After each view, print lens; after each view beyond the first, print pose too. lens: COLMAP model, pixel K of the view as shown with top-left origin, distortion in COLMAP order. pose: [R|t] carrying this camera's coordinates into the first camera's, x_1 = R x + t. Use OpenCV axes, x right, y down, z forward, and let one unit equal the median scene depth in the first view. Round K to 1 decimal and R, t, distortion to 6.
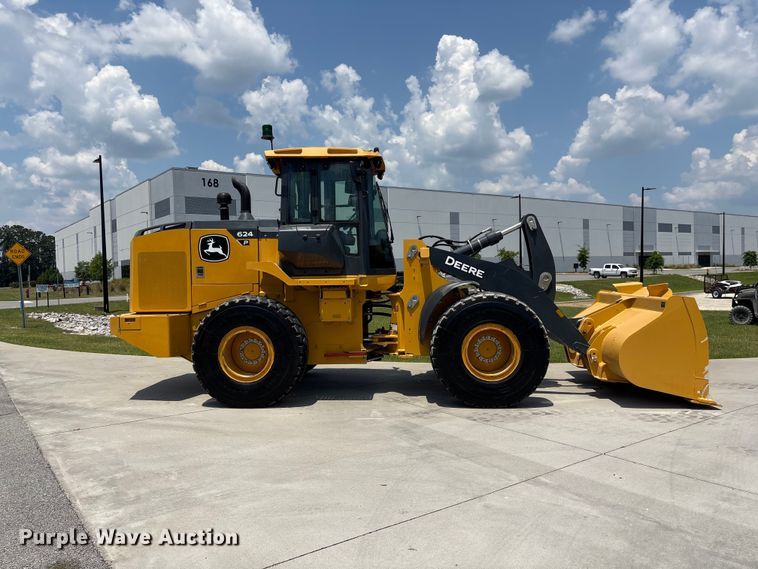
lens RADIAL K [[561.2, 0, 376.3], [0, 561.2, 295.9], [0, 0, 1]] dist [0.064210, -0.069992]
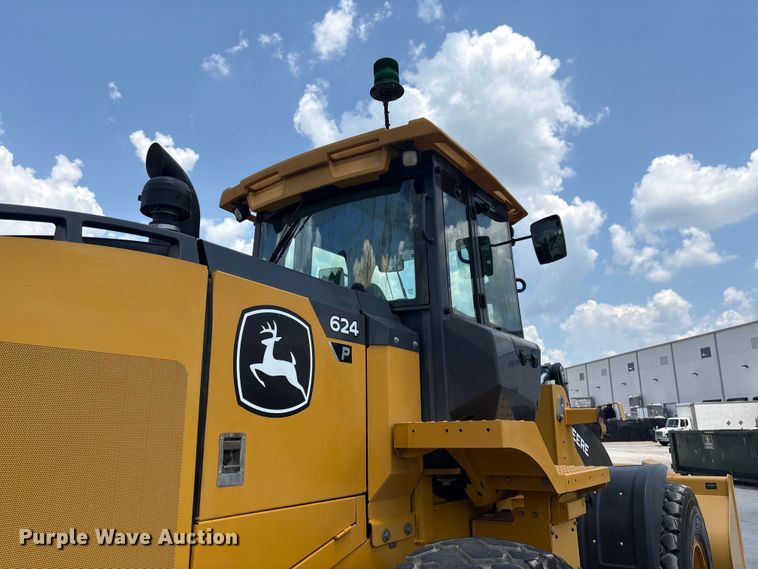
lens RADIAL K [[570.3, 0, 376.5], [0, 570.3, 288.0], [0, 0, 1]] dist [0.076486, -0.098895]
pose [[0.534623, 0.214116, 0.817516, -0.492882], [0.033597, 0.961221, -0.273726, -0.043779], [-0.844423, 0.173806, 0.506697, 0.834926]]
